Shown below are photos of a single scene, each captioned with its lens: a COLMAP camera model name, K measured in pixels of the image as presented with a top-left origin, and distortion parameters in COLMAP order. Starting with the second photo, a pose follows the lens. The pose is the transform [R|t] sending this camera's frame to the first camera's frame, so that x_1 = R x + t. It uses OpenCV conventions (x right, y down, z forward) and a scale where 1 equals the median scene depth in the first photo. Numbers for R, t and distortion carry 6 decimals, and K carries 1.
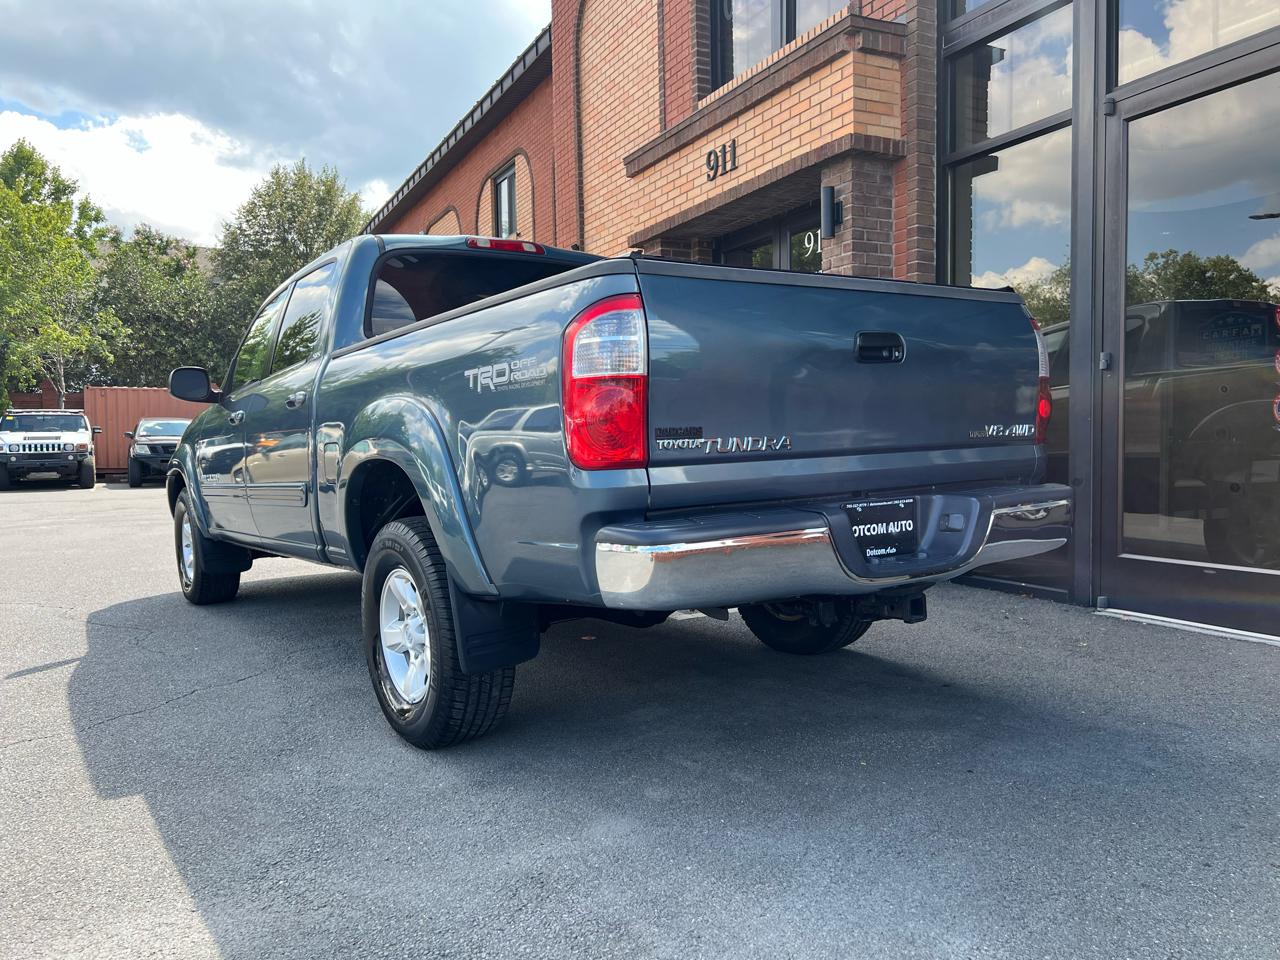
lens RADIAL K [[966.7, 0, 646.0], [0, 966.7, 486.0], [0, 0, 1]] dist [0.045760, -0.052630]
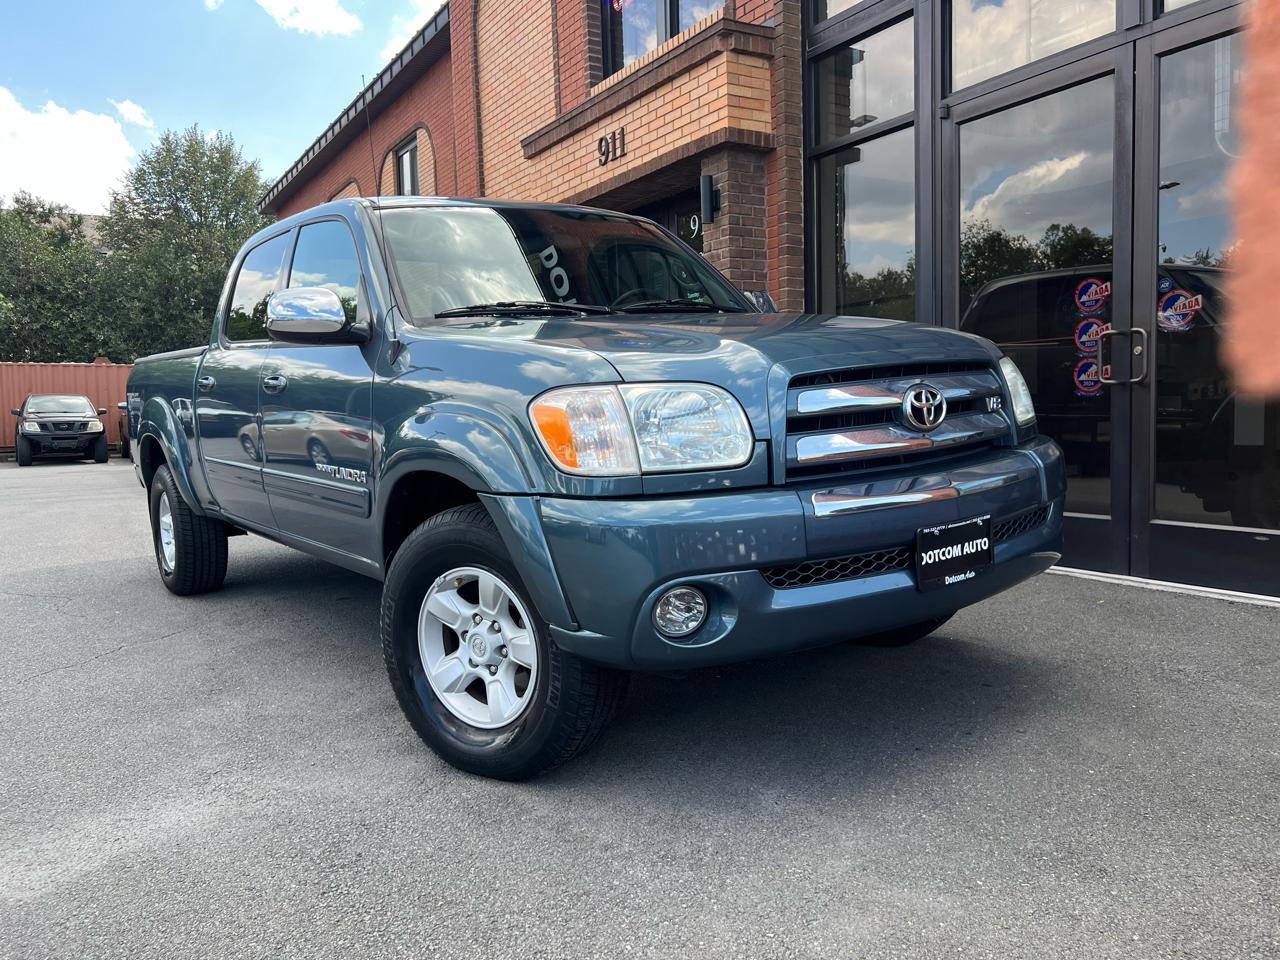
lens RADIAL K [[966.7, 0, 645.2], [0, 966.7, 476.2], [0, 0, 1]] dist [0.045760, -0.052630]
pose [[0.995929, -0.018592, 0.088206, 0.014965], [0.016799, 0.999638, 0.021017, 0.005293], [-0.088564, -0.019449, 0.995881, -0.081075]]
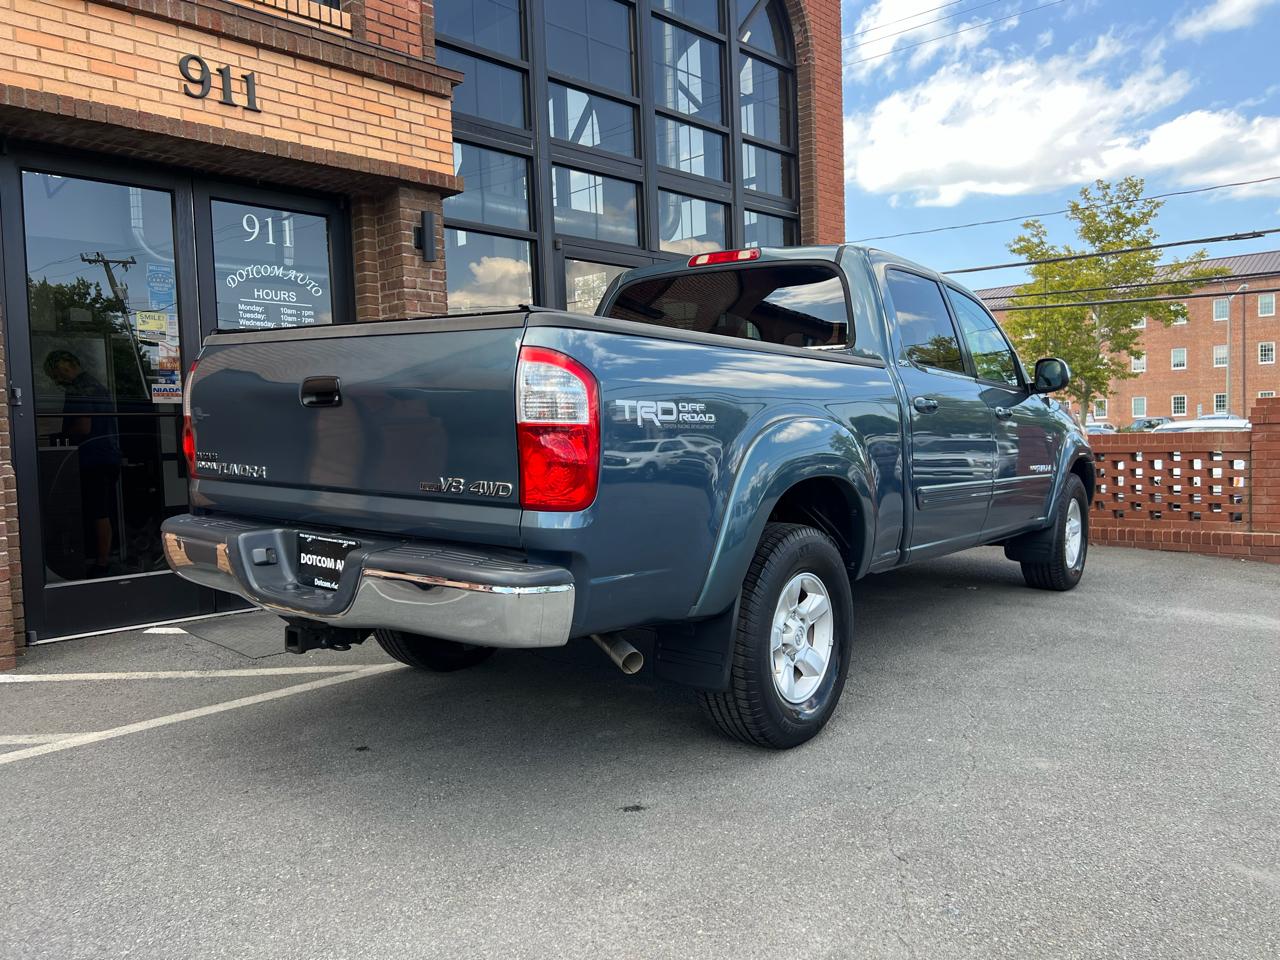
lens RADIAL K [[966.7, 0, 646.2], [0, 966.7, 479.3], [0, 0, 1]] dist [0.045760, -0.052630]
pose [[-0.347452, -0.016338, 0.937555, -0.808826], [0.084619, 0.995222, 0.048702, -0.053175], [-0.933872, 0.096257, -0.344410, 1.095265]]
